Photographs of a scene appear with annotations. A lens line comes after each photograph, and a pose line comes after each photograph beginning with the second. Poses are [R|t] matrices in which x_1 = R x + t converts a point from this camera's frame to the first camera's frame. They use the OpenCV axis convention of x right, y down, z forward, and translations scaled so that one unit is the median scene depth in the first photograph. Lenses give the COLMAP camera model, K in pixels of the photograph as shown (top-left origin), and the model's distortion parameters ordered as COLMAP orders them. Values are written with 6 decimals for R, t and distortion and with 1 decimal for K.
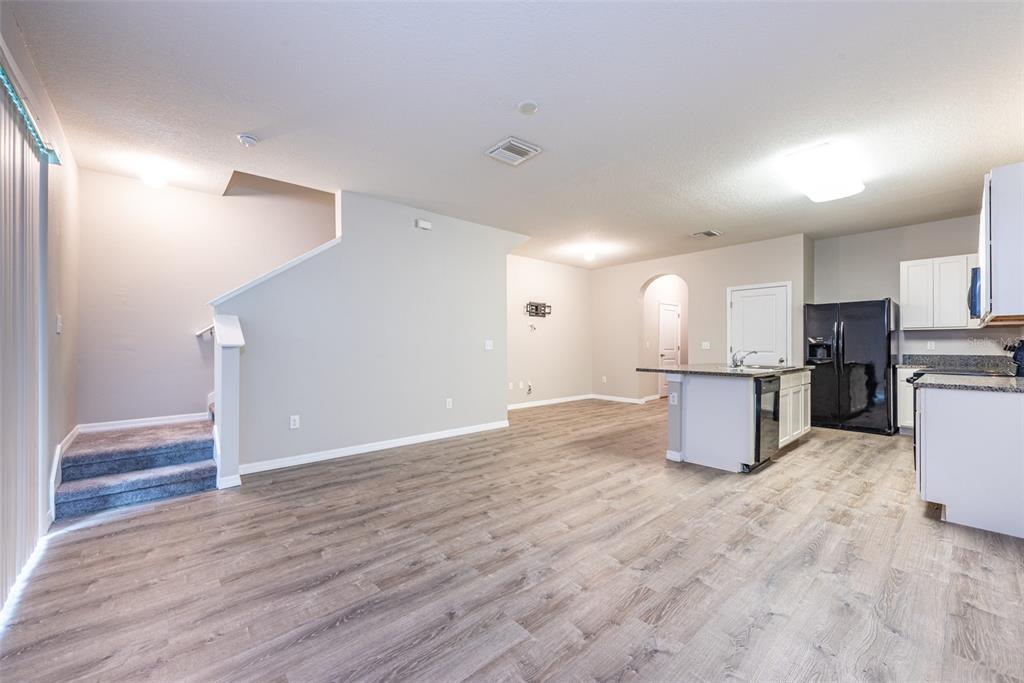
lens RADIAL K [[403.6, 0, 501.8], [0, 403.6, 340.6], [0, 0, 1]] dist [0.002123, -0.000434]
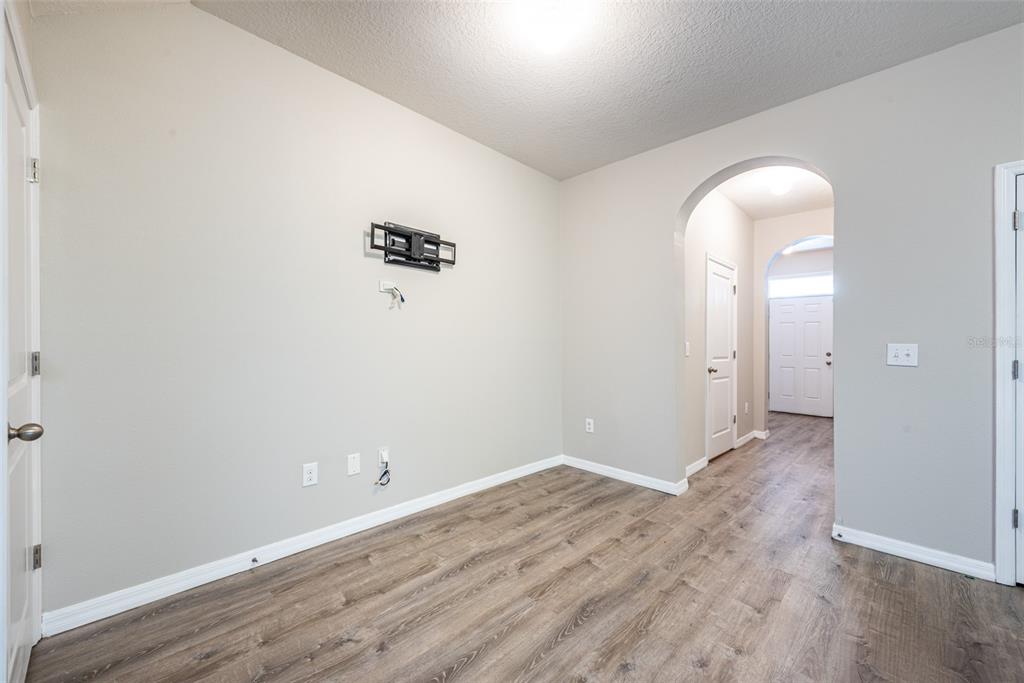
lens RADIAL K [[403.6, 0, 501.8], [0, 403.6, 340.6], [0, 0, 1]] dist [0.002123, -0.000434]
pose [[0.996943, 0.011751, 0.077243, 0.248415], [-0.012648, 0.999858, 0.011145, 0.003185], [-0.077101, -0.012088, 0.996950, 1.103979]]
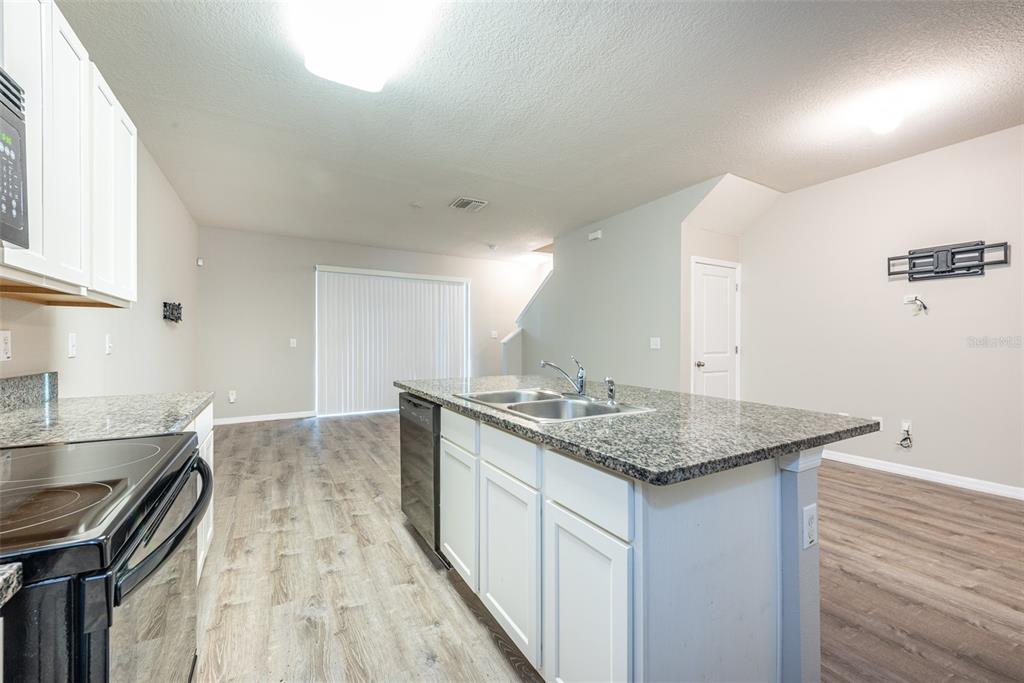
lens RADIAL K [[402.5, 0, 505.0], [0, 402.5, 338.4], [0, 0, 1]] dist [0.008471, 0.000081]
pose [[-0.192277, -0.006187, -0.981321, 1.072584], [0.010719, 0.999907, -0.008405, 0.006793], [0.981282, -0.012135, -0.192192, 1.086450]]
